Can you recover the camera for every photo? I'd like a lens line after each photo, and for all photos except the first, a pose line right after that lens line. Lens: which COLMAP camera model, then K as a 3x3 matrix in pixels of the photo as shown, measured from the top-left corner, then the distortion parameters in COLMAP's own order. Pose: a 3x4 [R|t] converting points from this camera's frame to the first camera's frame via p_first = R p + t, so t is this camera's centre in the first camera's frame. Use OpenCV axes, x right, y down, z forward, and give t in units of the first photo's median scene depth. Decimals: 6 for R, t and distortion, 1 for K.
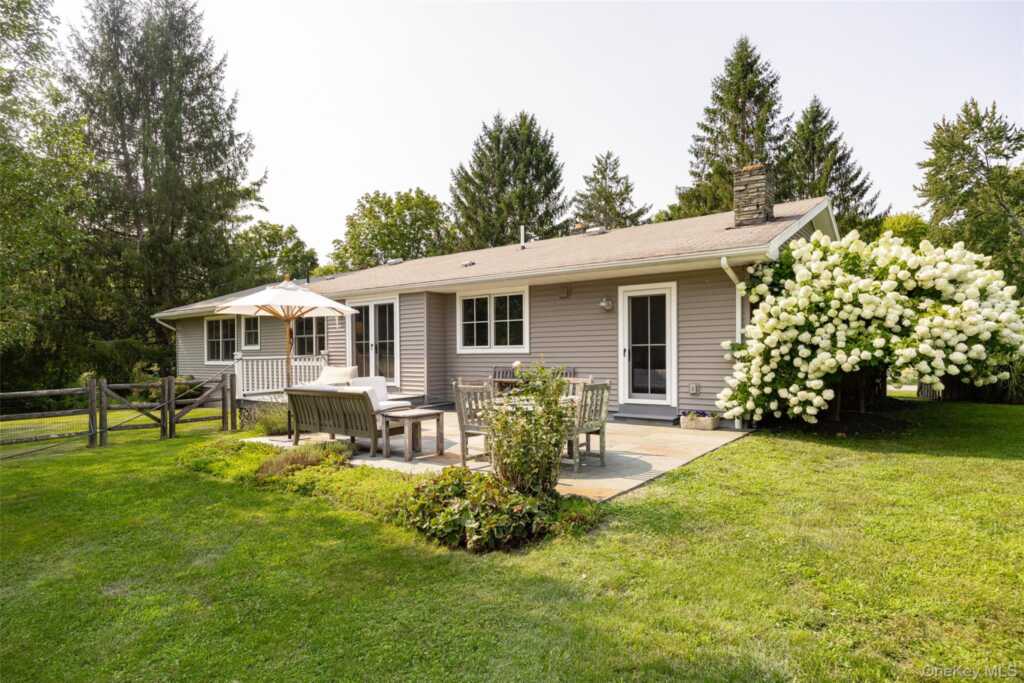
lens RADIAL K [[558.7, 0, 515.0], [0, 558.7, 364.8], [0, 0, 1]] dist [-0.011314, -0.001332]
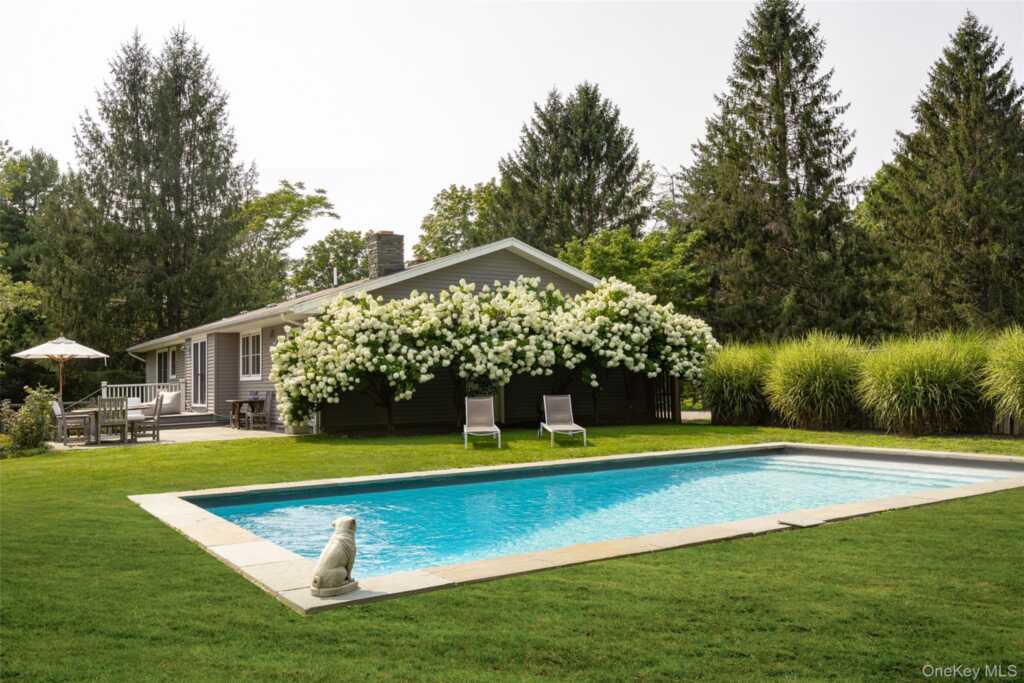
lens RADIAL K [[841.5, 0, 511.5], [0, 841.5, 339.7], [0, 0, 1]] dist [0.003326, -0.001234]
pose [[0.938318, -0.023531, -0.344972, 0.623669], [0.000294, 0.997736, -0.067258, 0.008025], [0.345774, 0.063008, 0.936200, -0.315969]]
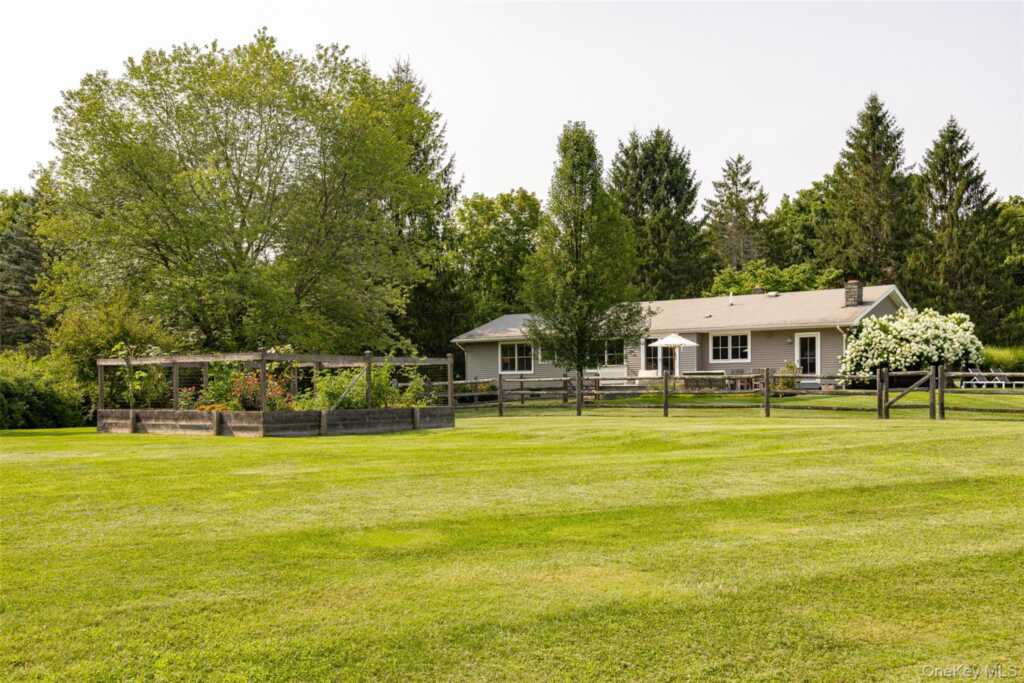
lens RADIAL K [[973.9, 0, 527.9], [0, 973.9, 402.6], [0, 0, 1]] dist [0.014773, 0.000000]
pose [[0.999988, -0.003503, 0.003284, -0.423537], [0.003508, 0.999992, -0.001655, 0.068912], [-0.003278, 0.001667, 0.999993, -1.376468]]
